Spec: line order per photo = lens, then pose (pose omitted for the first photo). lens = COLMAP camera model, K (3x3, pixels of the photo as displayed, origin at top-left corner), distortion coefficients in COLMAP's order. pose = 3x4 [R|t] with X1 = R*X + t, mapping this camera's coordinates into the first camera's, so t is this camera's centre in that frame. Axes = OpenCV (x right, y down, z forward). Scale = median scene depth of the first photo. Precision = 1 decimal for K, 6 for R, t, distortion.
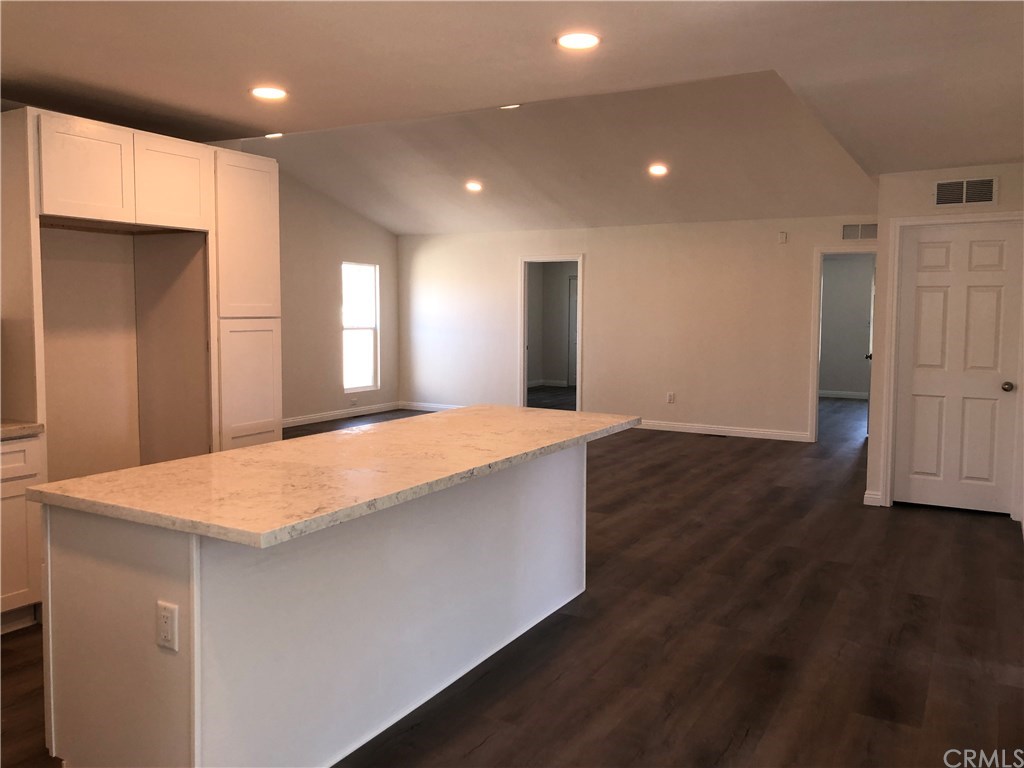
lens RADIAL K [[841.0, 0, 506.5], [0, 841.0, 367.3], [0, 0, 1]] dist [0.054739, -0.062388]
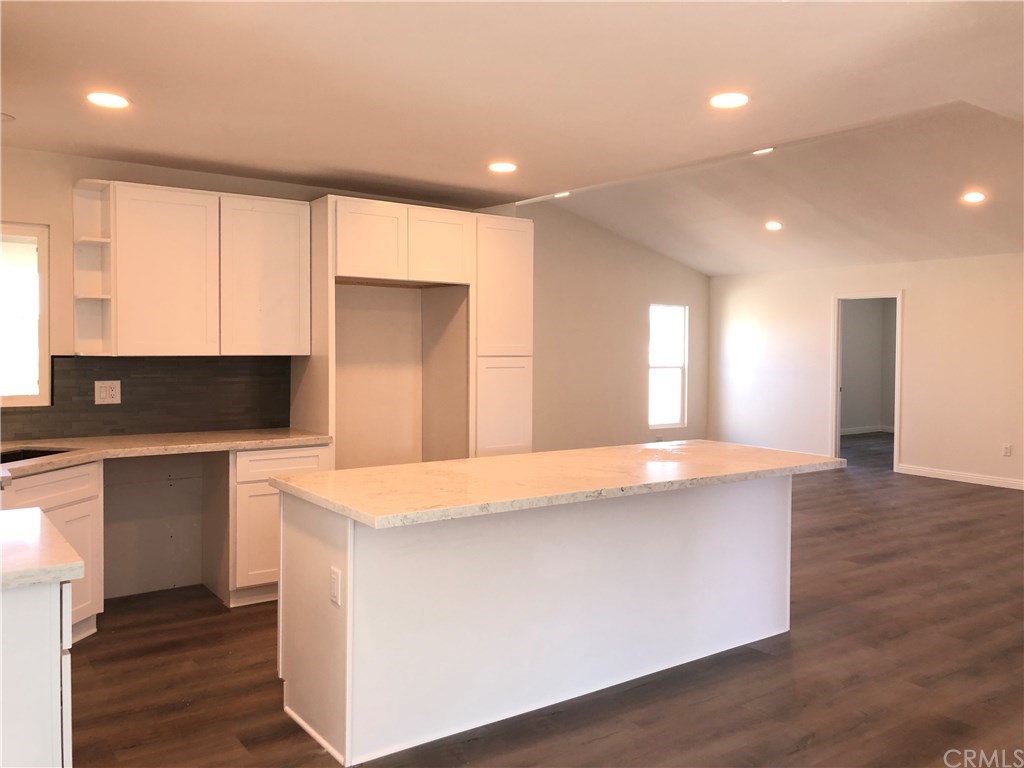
lens RADIAL K [[841.0, 0, 514.0], [0, 841.0, 376.1], [0, 0, 1]] dist [0.054739, -0.062388]
pose [[0.912591, 0.016243, -0.408550, 0.152160], [-0.031193, 0.999064, -0.029955, 0.002790], [0.407681, 0.040081, 0.912244, -0.042351]]
